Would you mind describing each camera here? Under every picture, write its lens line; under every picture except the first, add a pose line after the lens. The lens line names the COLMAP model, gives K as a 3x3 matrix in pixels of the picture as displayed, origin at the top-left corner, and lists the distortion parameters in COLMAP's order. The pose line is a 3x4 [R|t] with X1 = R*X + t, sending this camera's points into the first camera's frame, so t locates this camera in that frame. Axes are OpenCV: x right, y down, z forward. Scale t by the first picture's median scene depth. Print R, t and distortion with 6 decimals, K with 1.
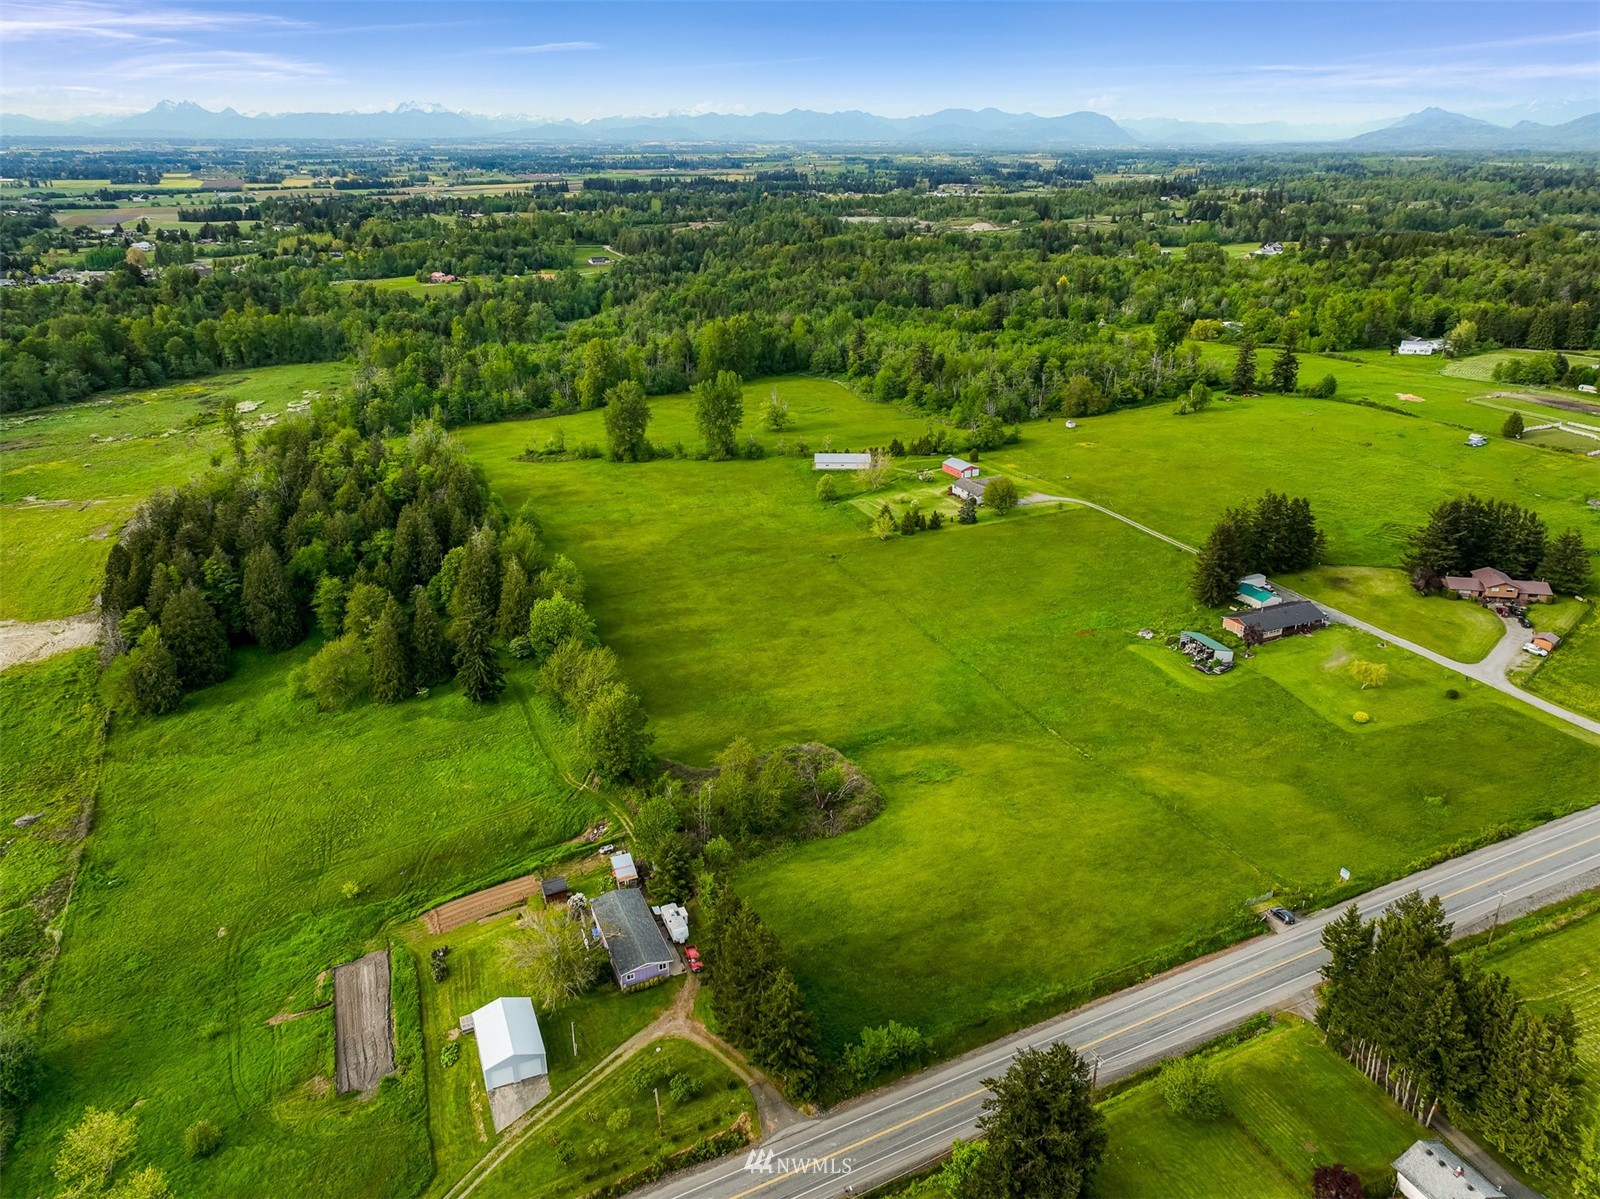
lens RADIAL K [[1139.3, 0, 789.8], [0, 1139.3, 597.9], [0, 0, 1]] dist [-0.004370, 0.021413]
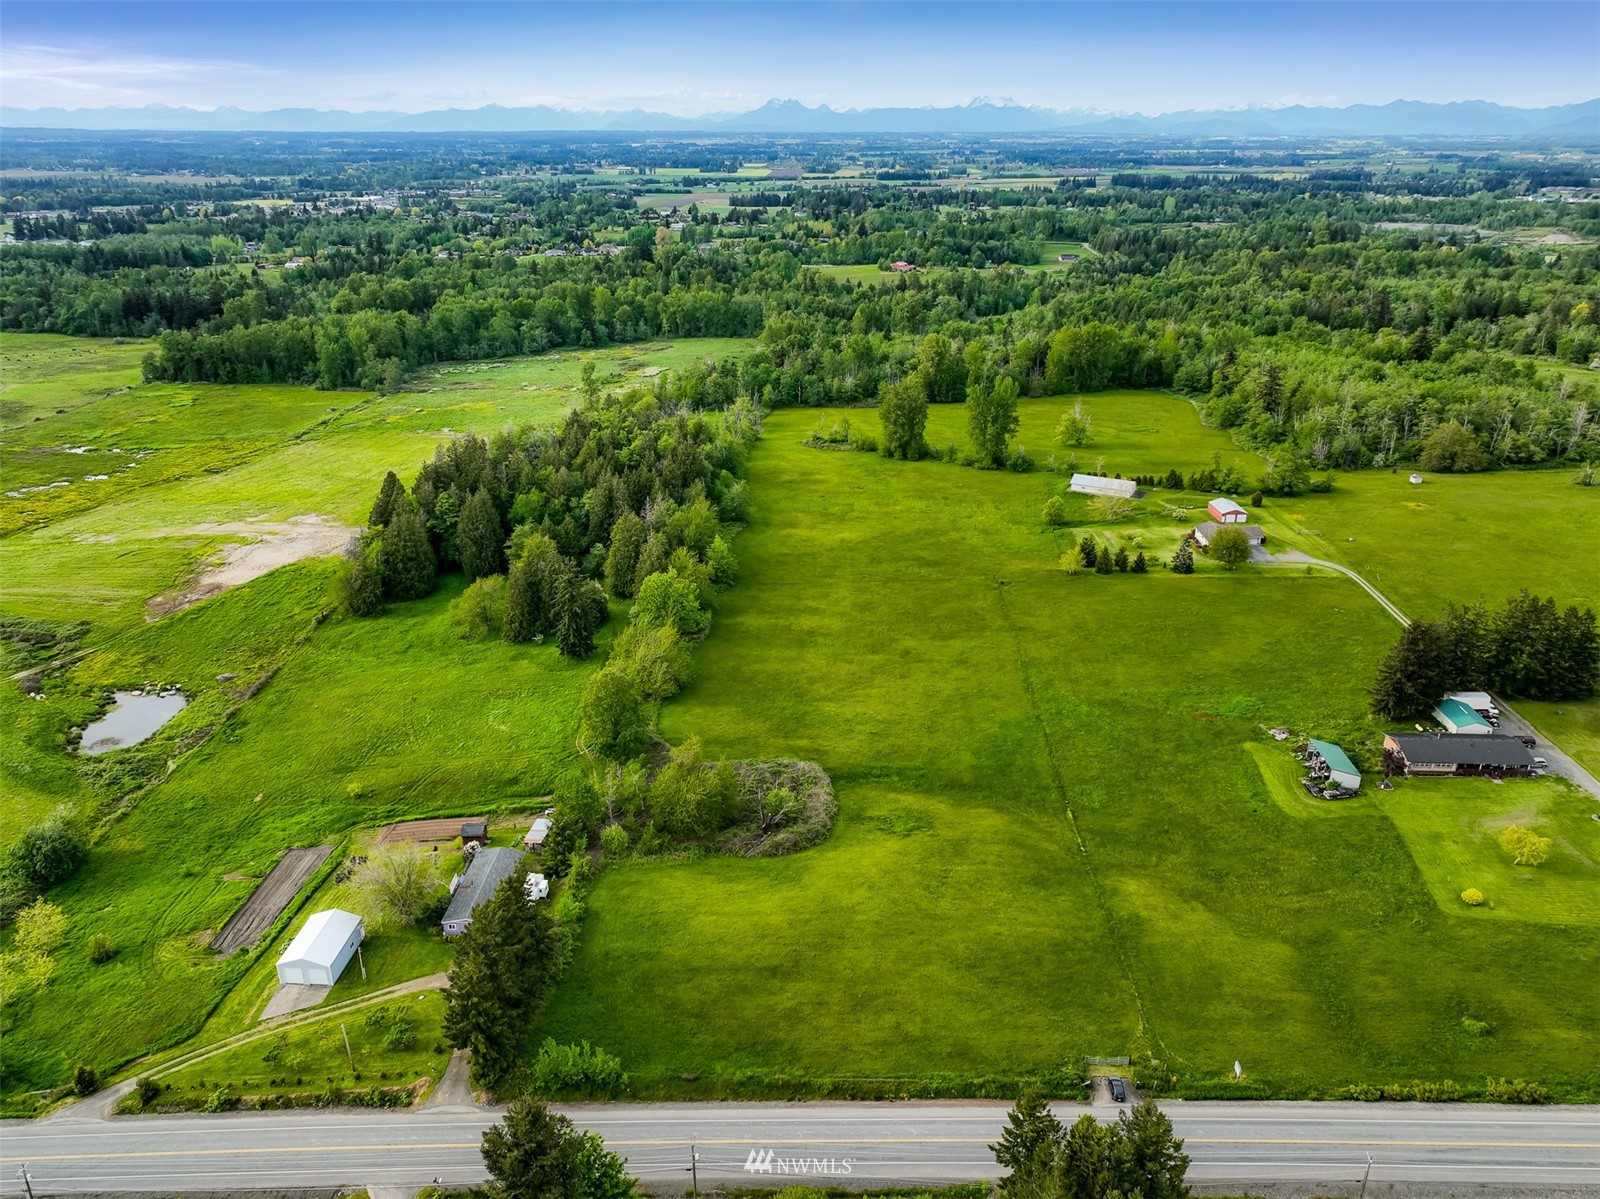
lens RADIAL K [[1139.3, 0, 789.8], [0, 1139.3, 597.9], [0, 0, 1]] dist [-0.004370, 0.021413]
pose [[0.896082, 0.171641, -0.409360, 0.211077], [-0.169852, 0.984615, 0.041037, -0.026006], [0.410106, 0.032758, 0.911449, 0.063013]]
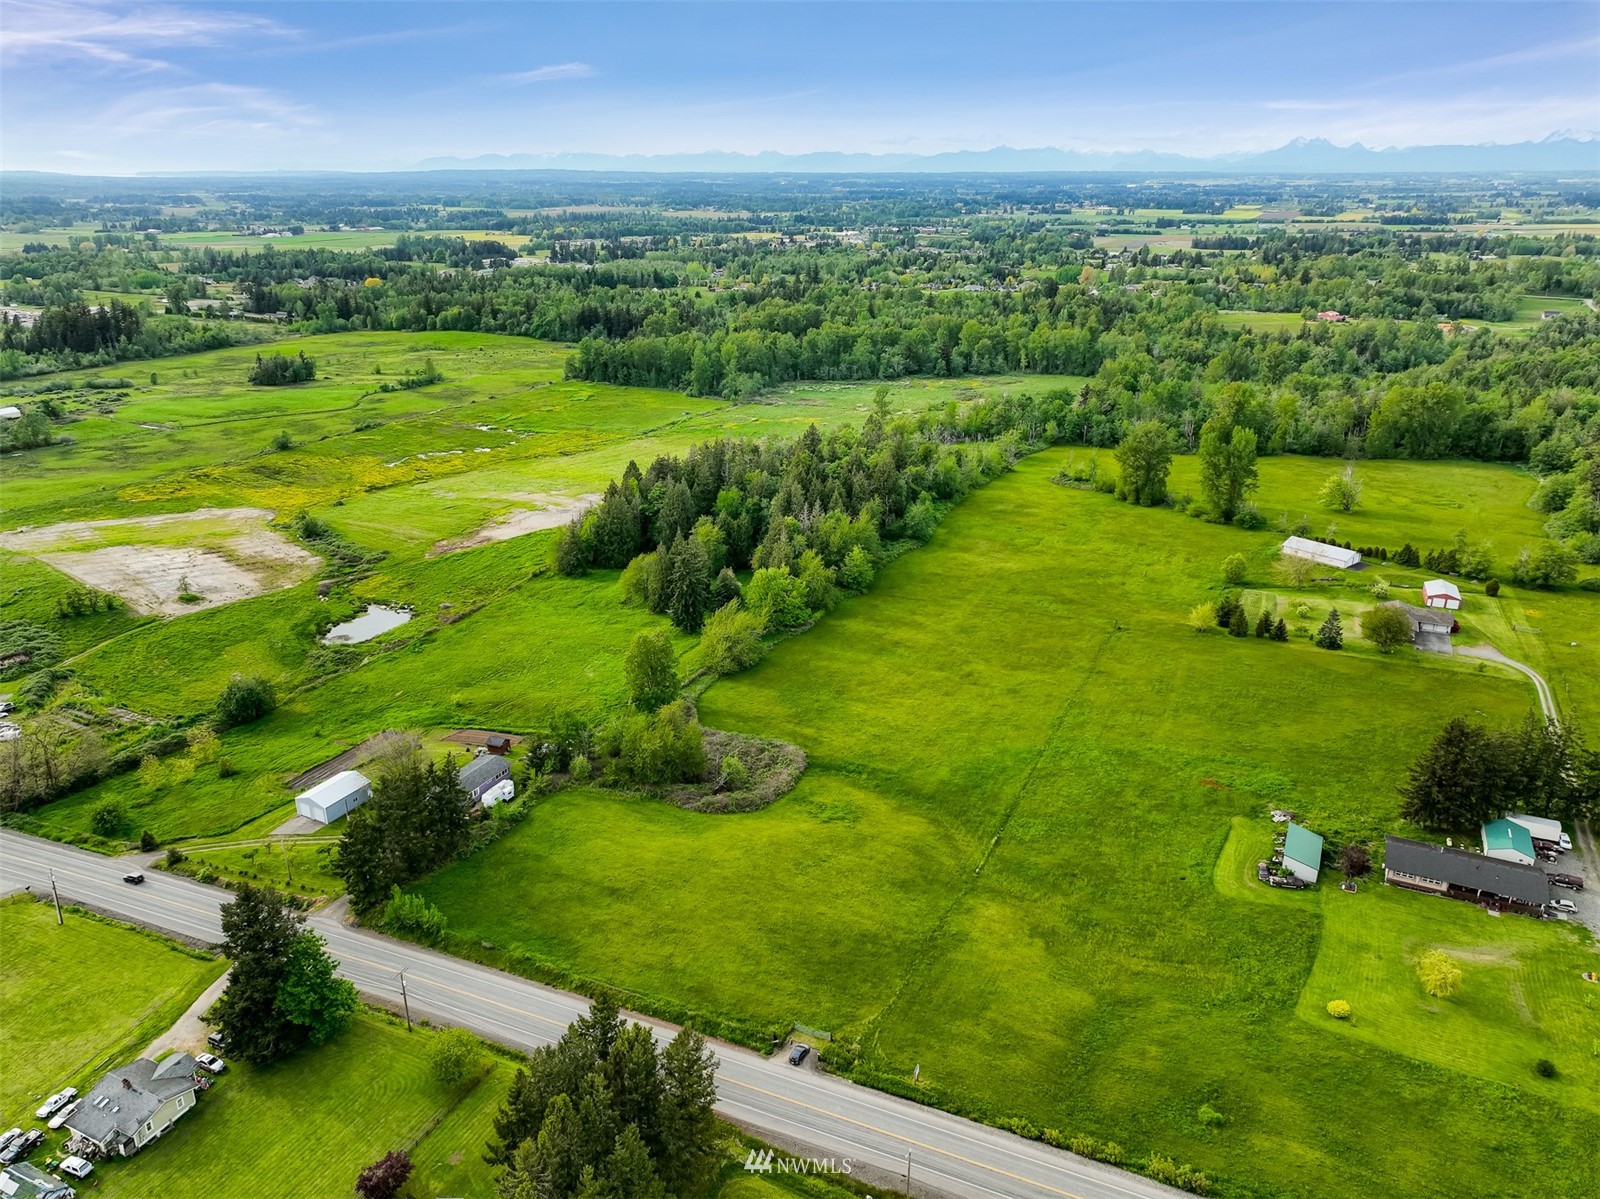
lens RADIAL K [[1139.3, 0, 789.8], [0, 1139.3, 597.9], [0, 0, 1]] dist [-0.004370, 0.021413]
pose [[0.642100, 0.271908, -0.716780, 0.407057], [-0.290417, 0.951574, 0.100817, -0.059085], [0.709483, 0.143431, 0.689972, 0.146165]]
